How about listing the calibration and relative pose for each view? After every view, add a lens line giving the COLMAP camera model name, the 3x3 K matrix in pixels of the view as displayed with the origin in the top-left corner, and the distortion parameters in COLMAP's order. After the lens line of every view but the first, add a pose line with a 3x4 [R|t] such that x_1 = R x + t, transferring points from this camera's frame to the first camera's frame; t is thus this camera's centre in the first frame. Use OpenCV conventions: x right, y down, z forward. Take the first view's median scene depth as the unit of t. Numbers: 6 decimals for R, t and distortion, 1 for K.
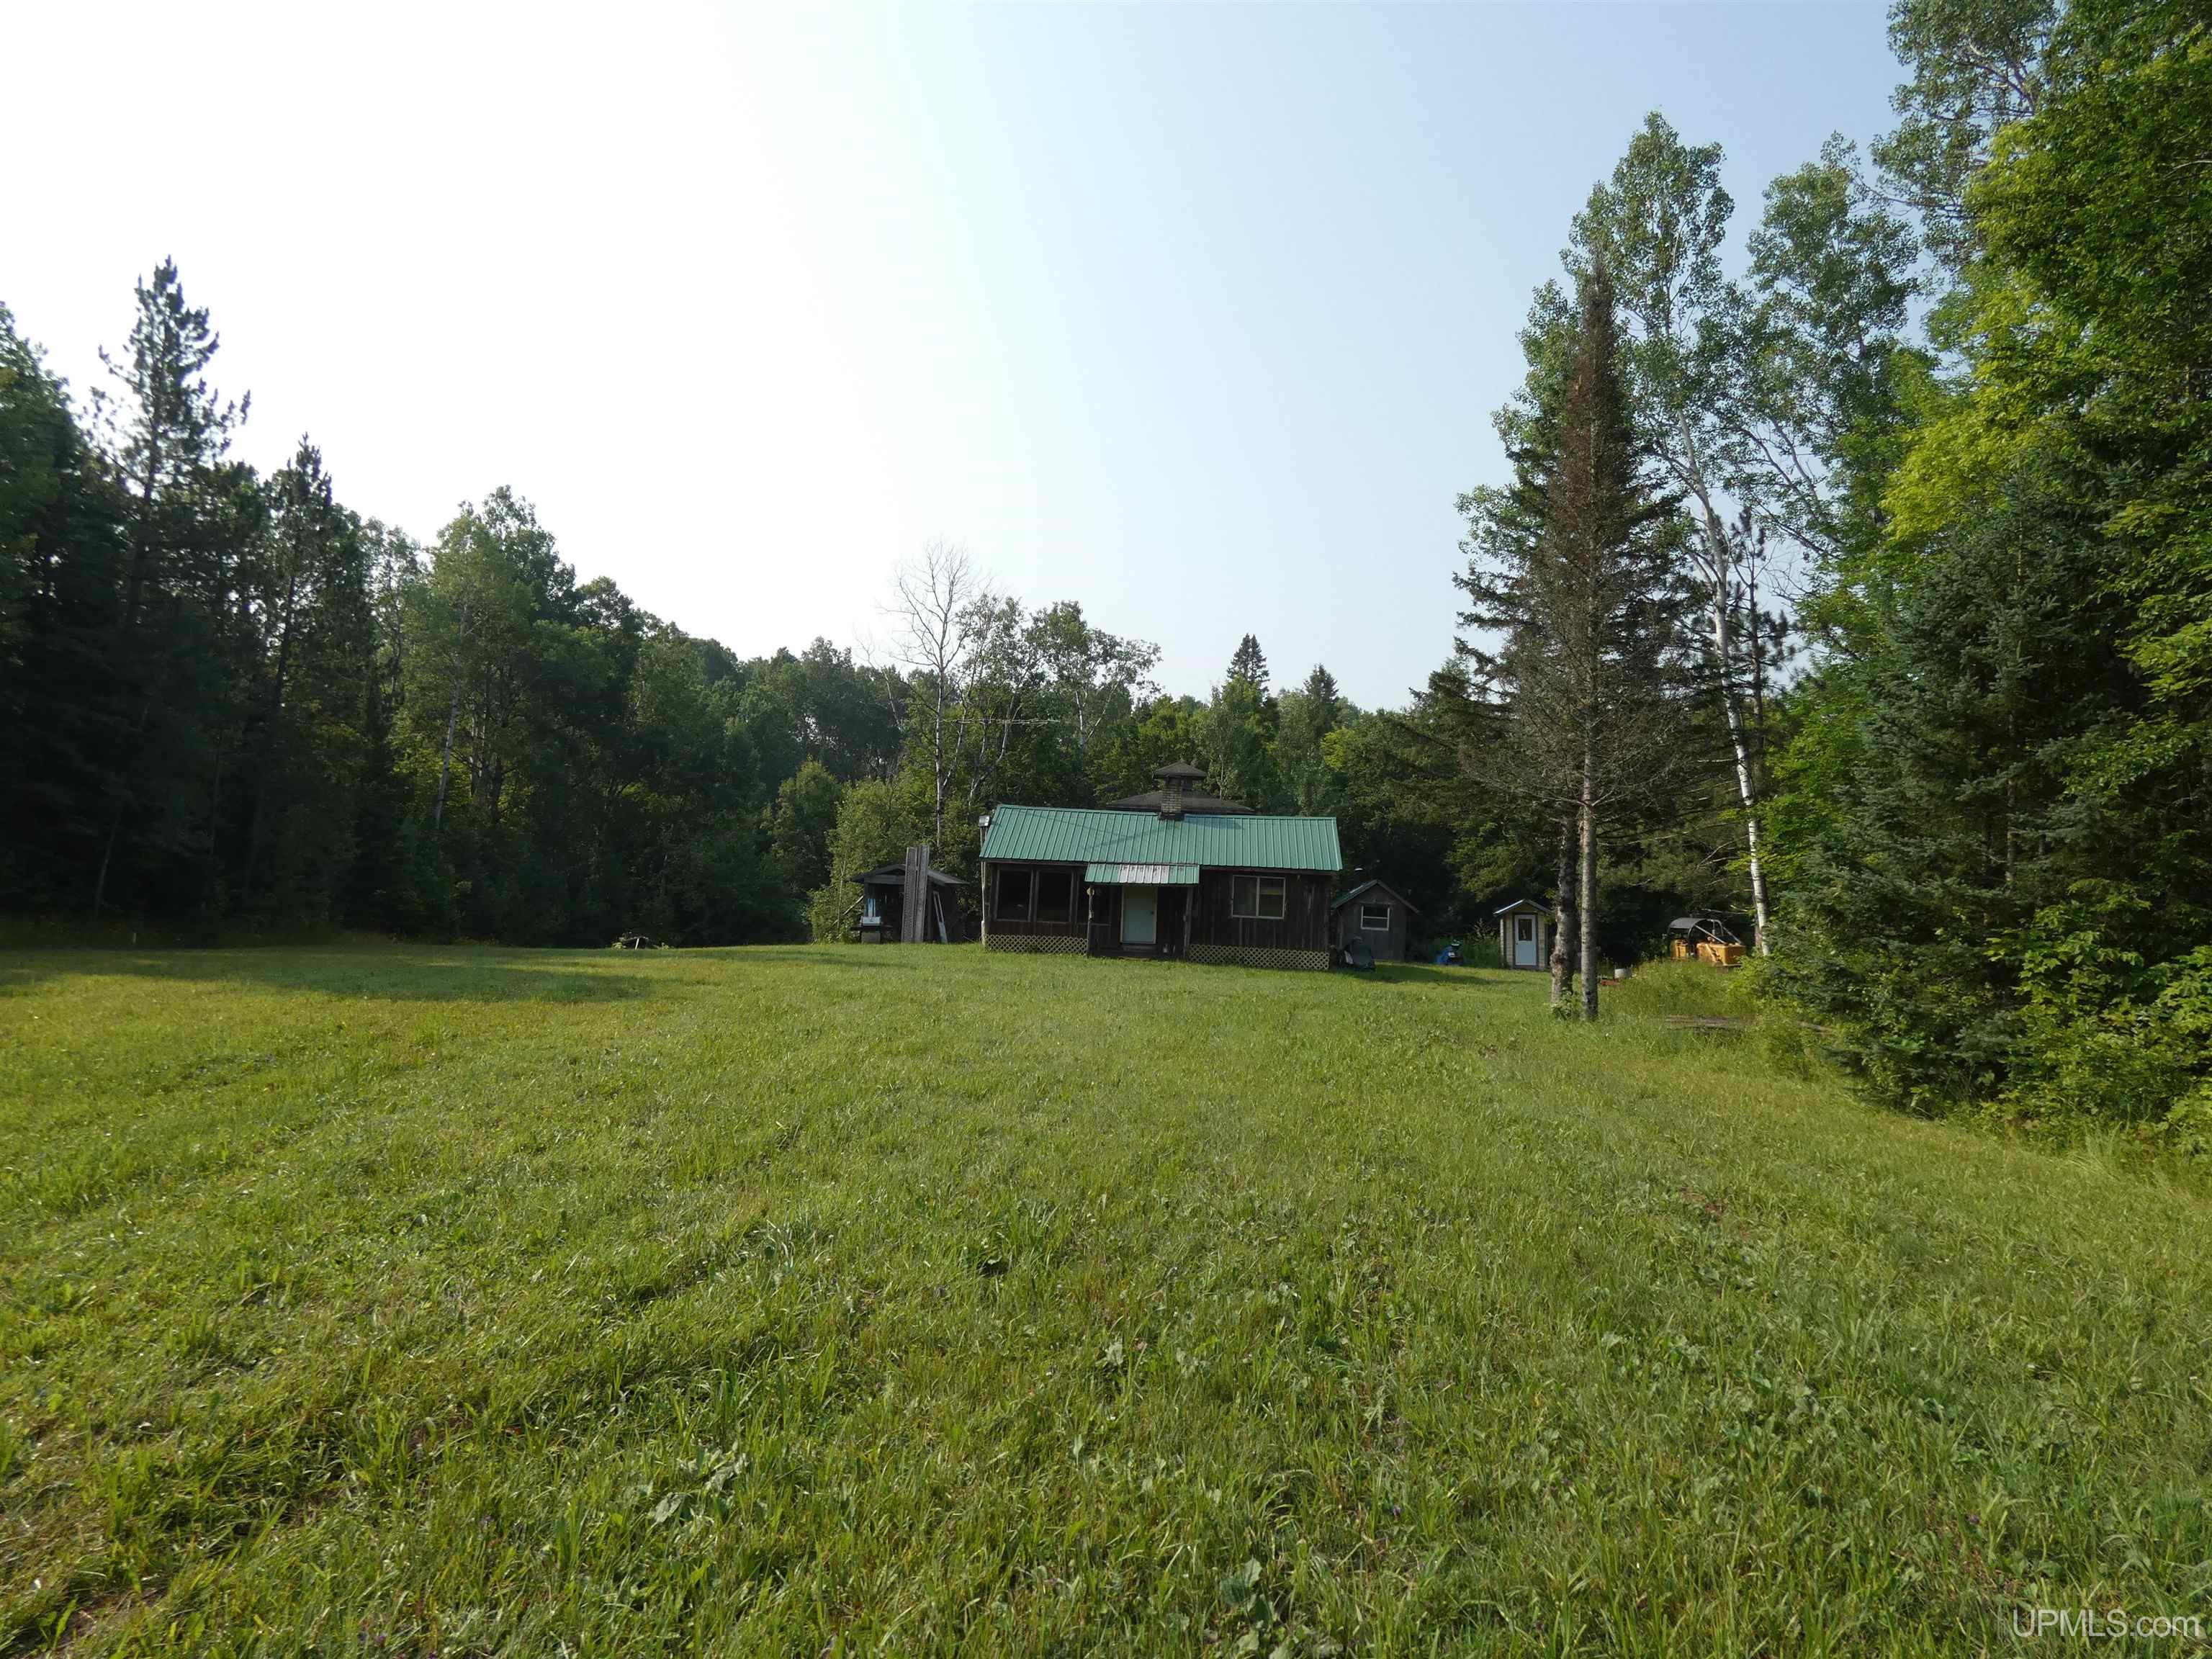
lens RADIAL K [[1326.9, 0, 1101.0], [0, 1326.9, 841.9], [0, 0, 1]] dist [-0.011739, 0.008621]
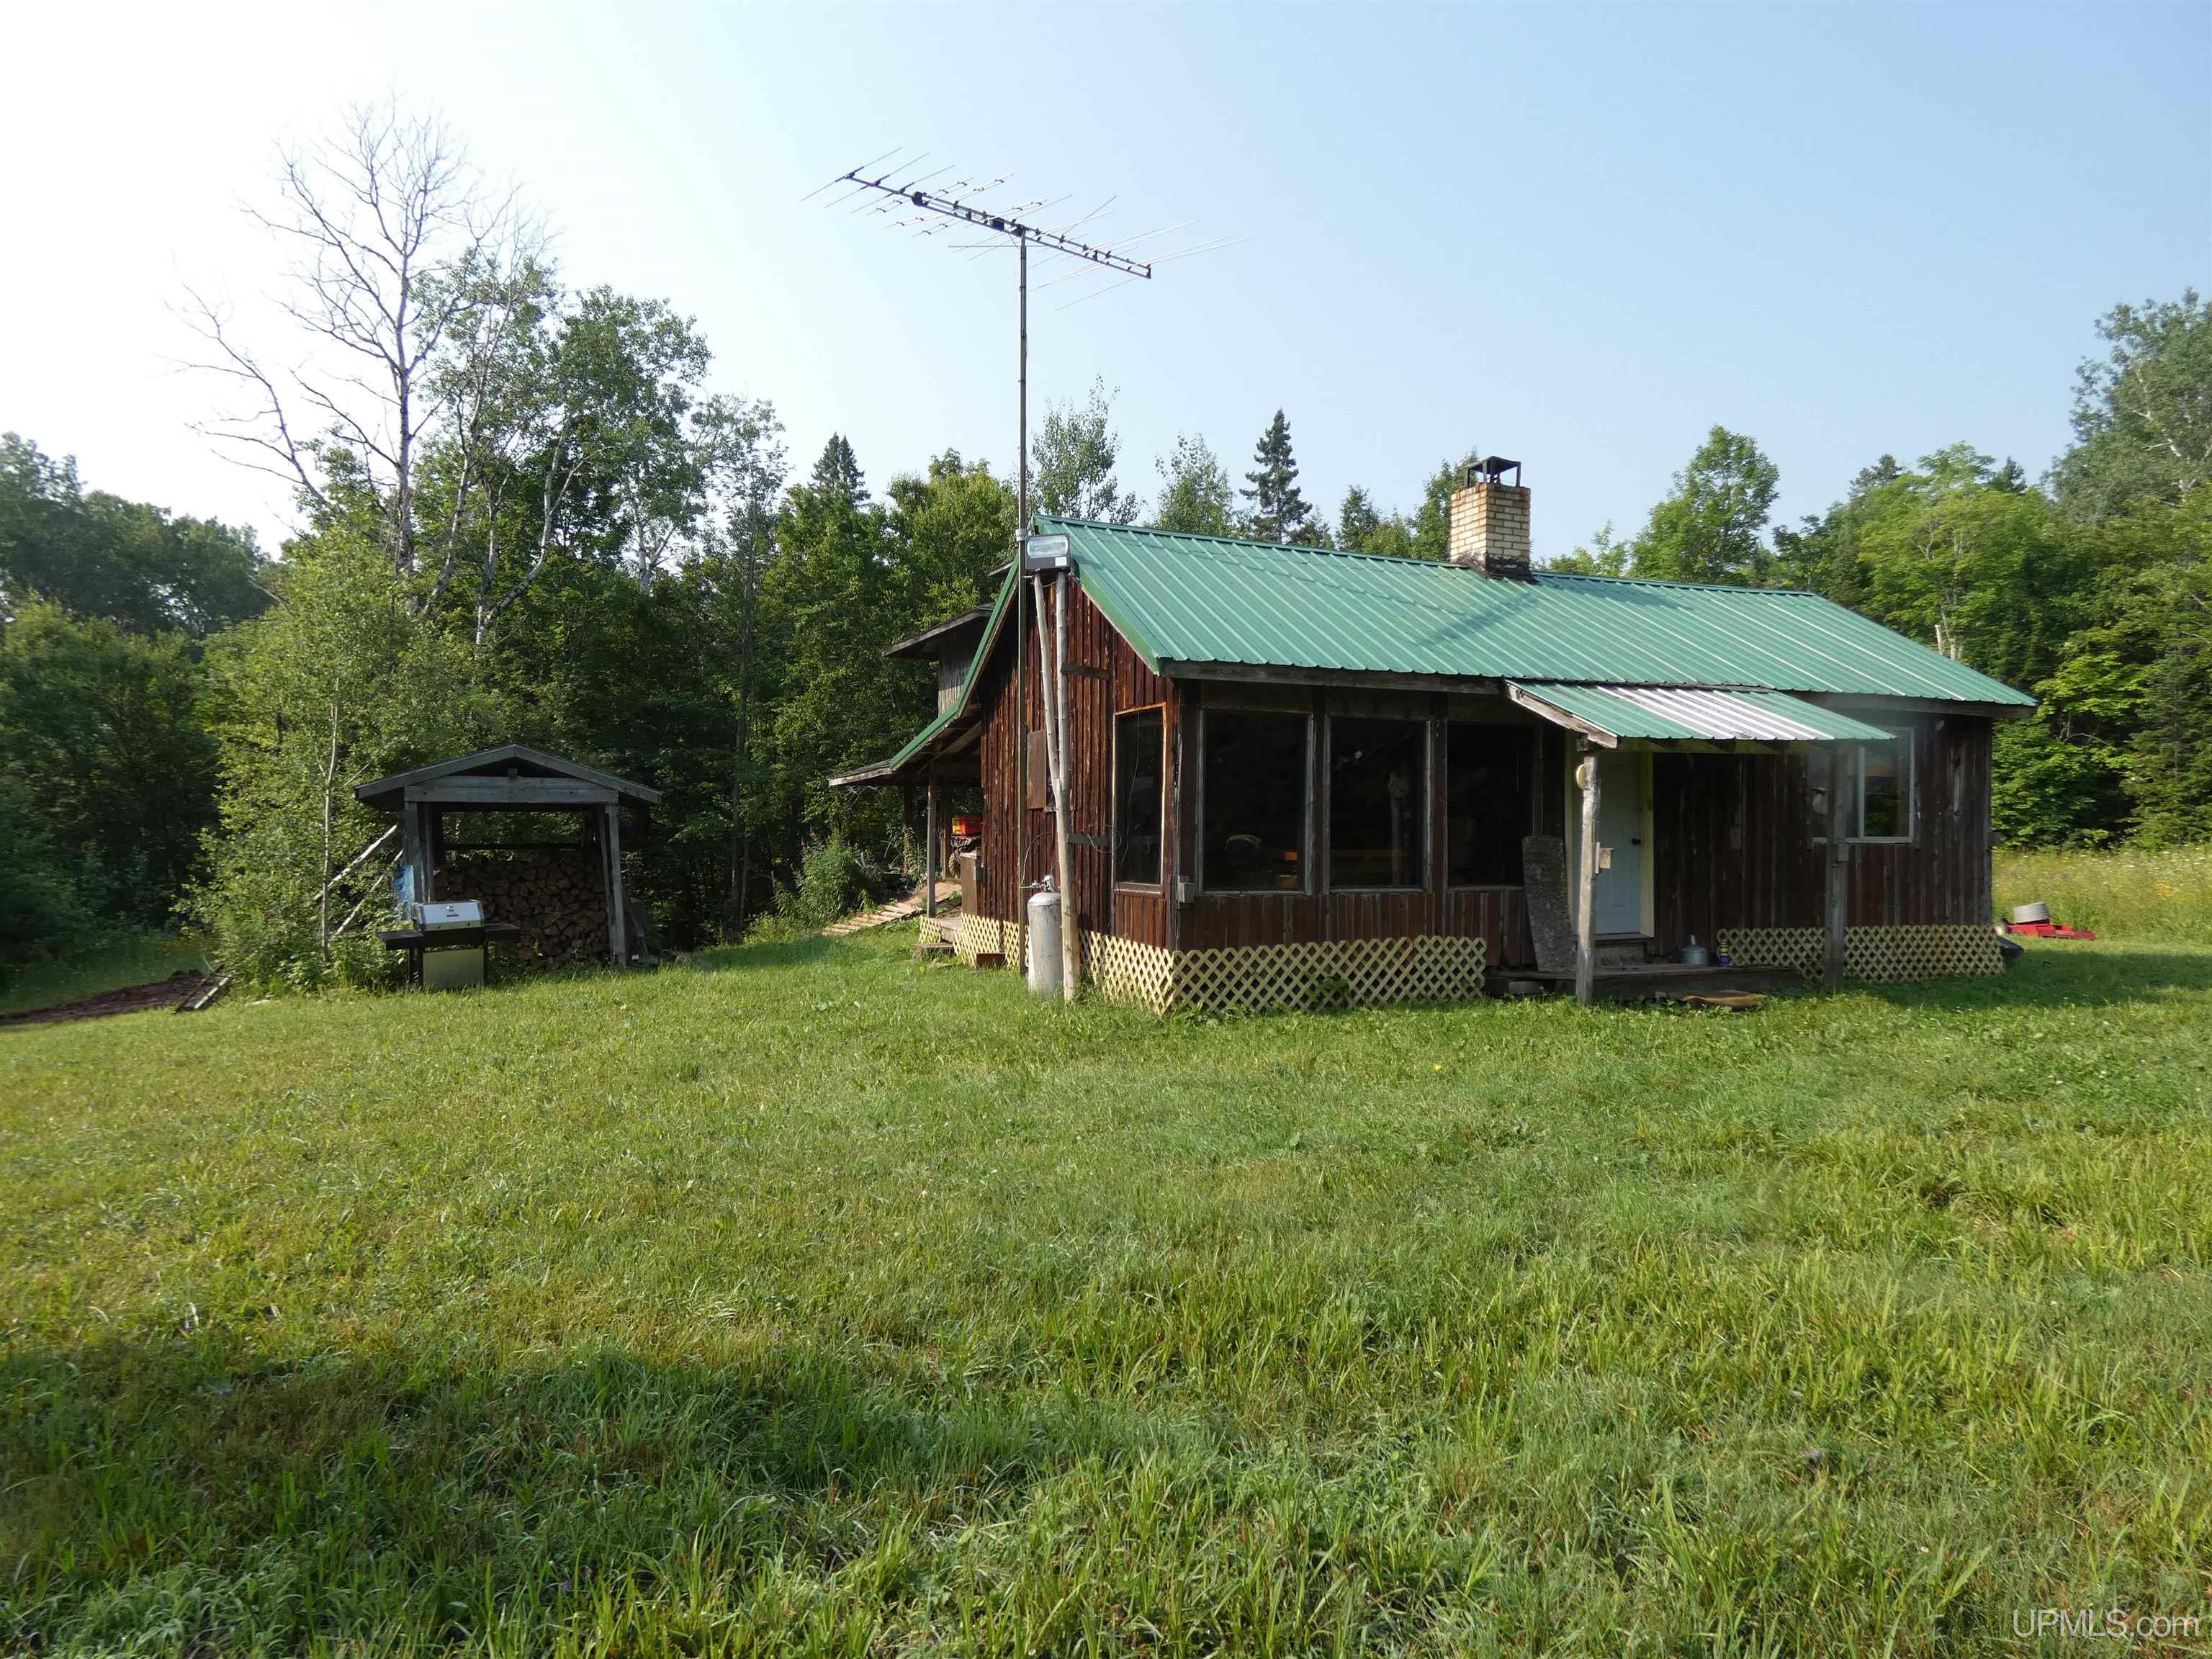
lens RADIAL K [[1326.9, 0, 1095.6], [0, 1326.9, 844.1], [0, 0, 1]] dist [-0.011739, 0.008621]
pose [[0.882807, -0.048723, 0.467202, -0.178564], [0.023125, 0.997908, 0.060372, 0.024724], [-0.469166, -0.042492, 0.882087, 0.612369]]
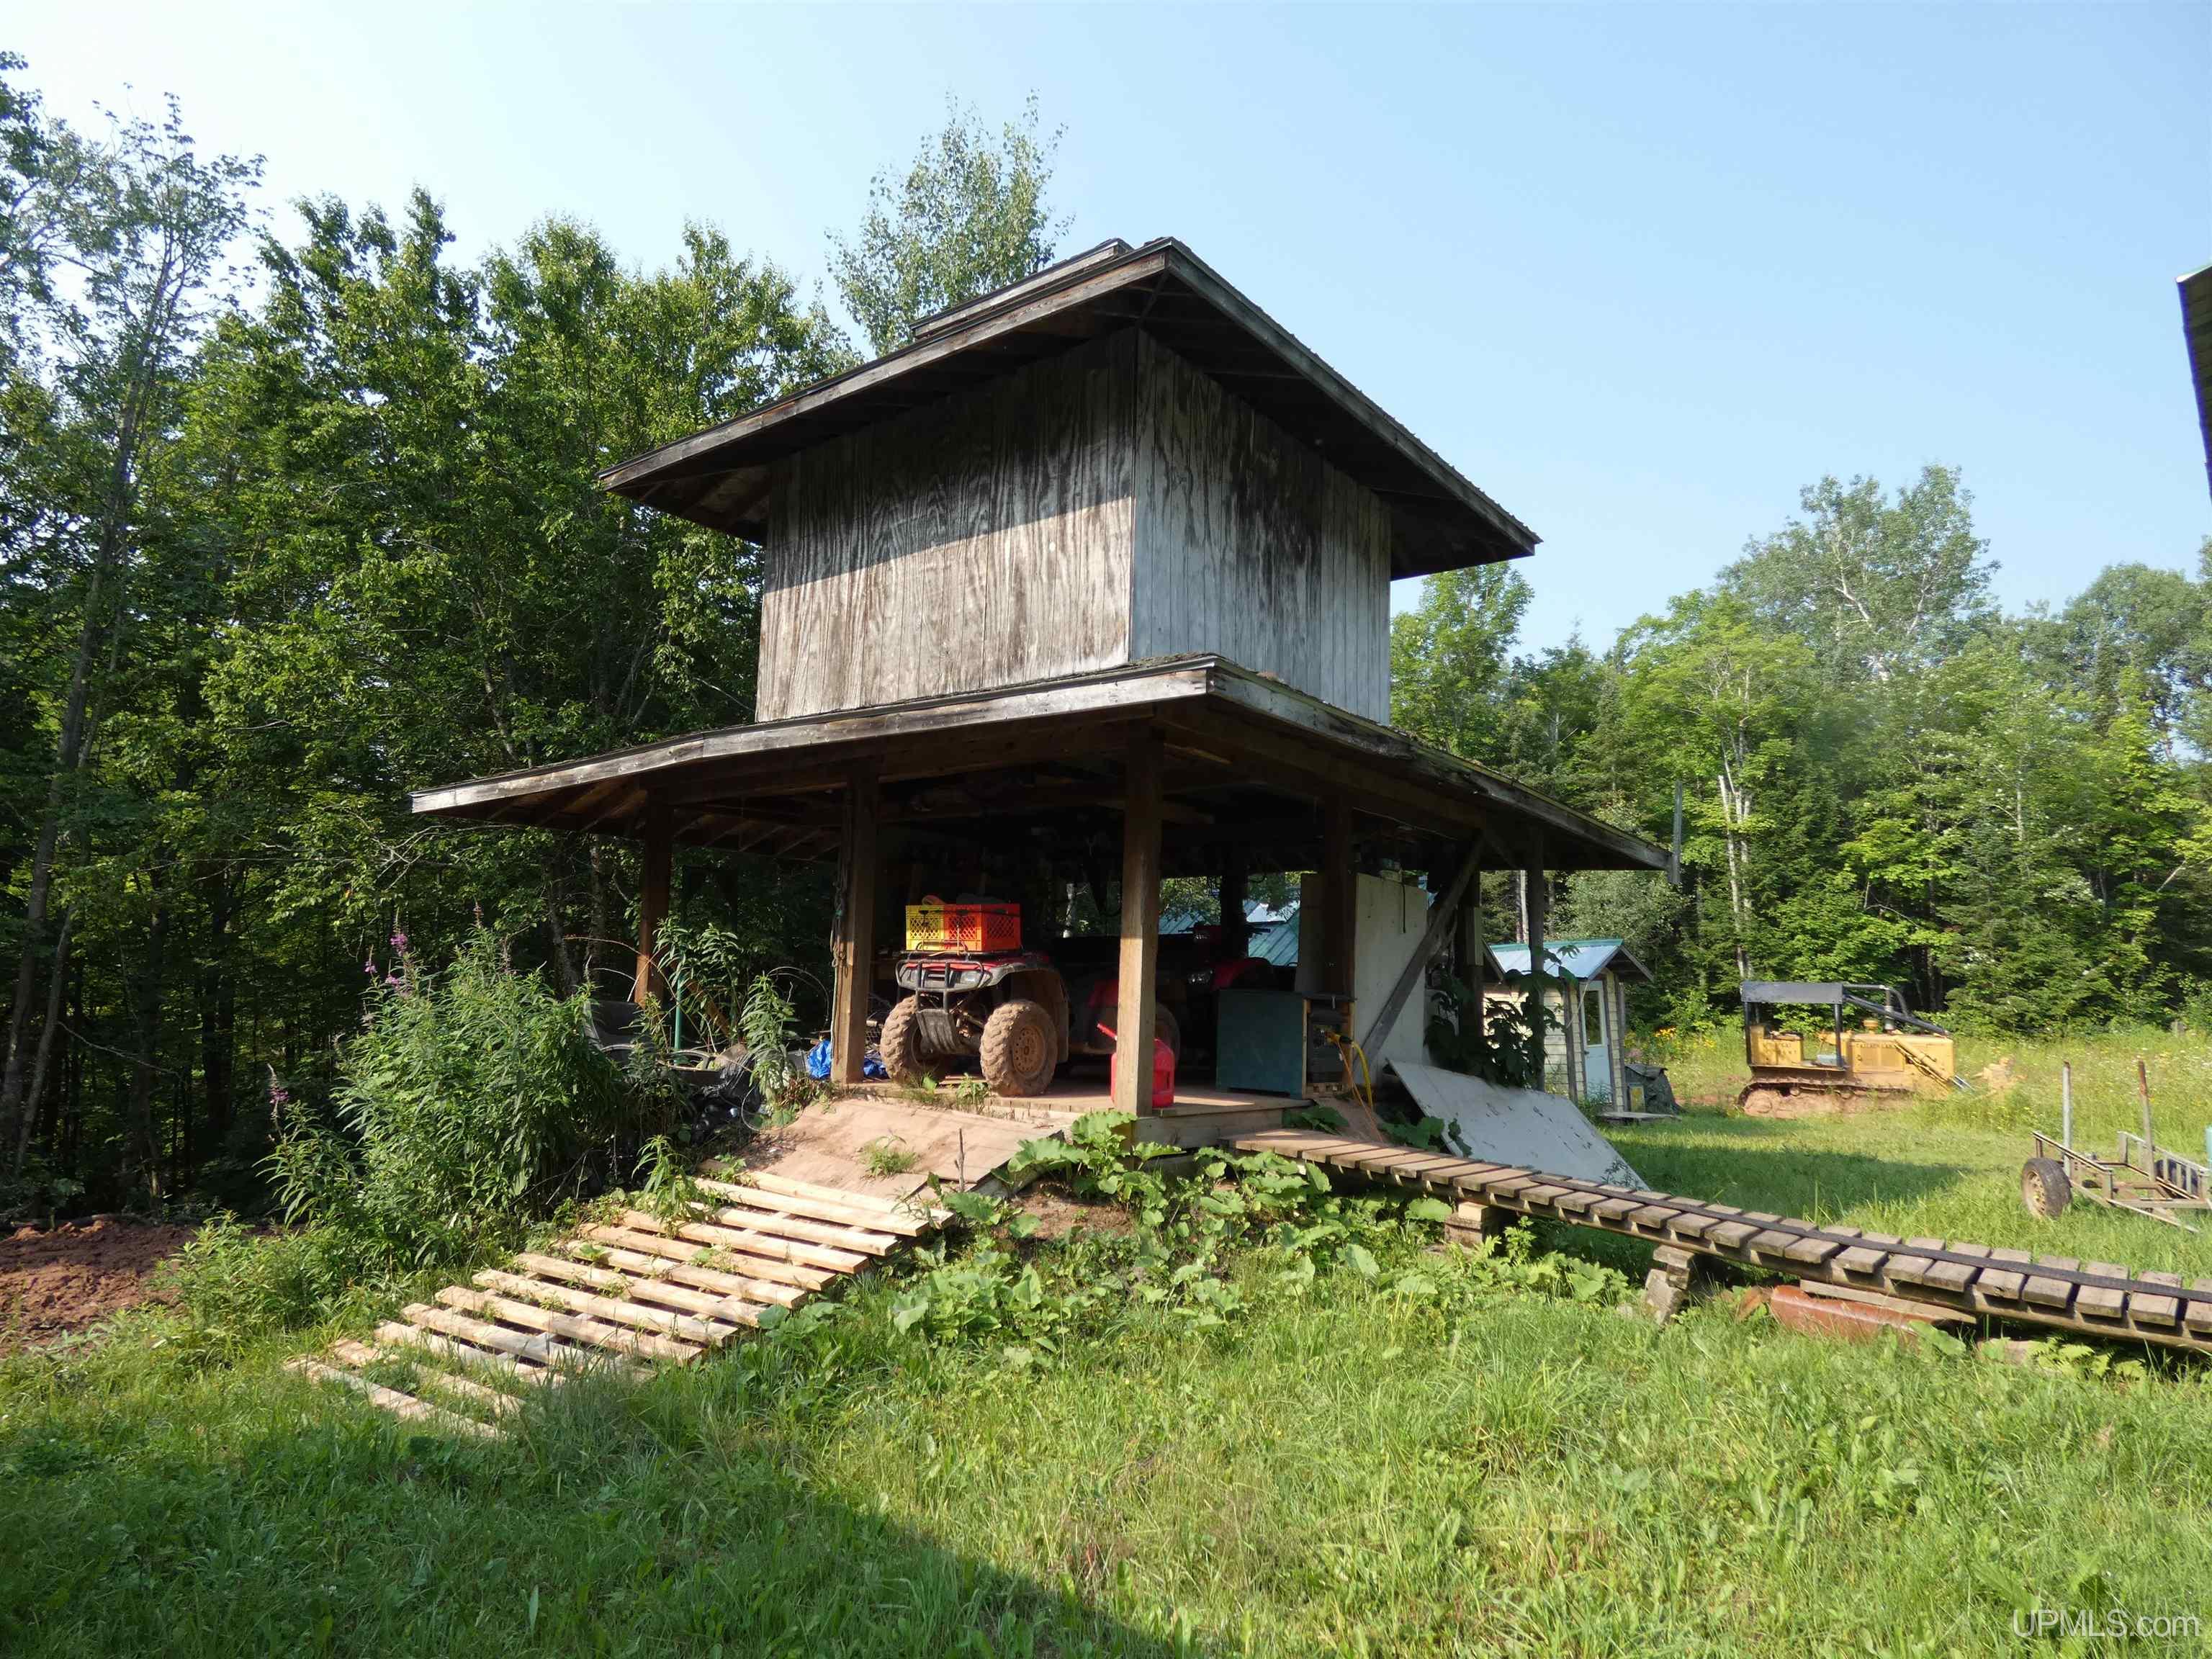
lens RADIAL K [[1326.9, 0, 1091.5], [0, 1326.9, 823.4], [0, 0, 1]] dist [-0.011739, 0.008621]
pose [[0.594141, 0.080020, 0.800371, -0.157094], [-0.033662, 0.996641, -0.074654, 0.031504], [-0.803656, 0.017413, 0.594839, 0.730631]]
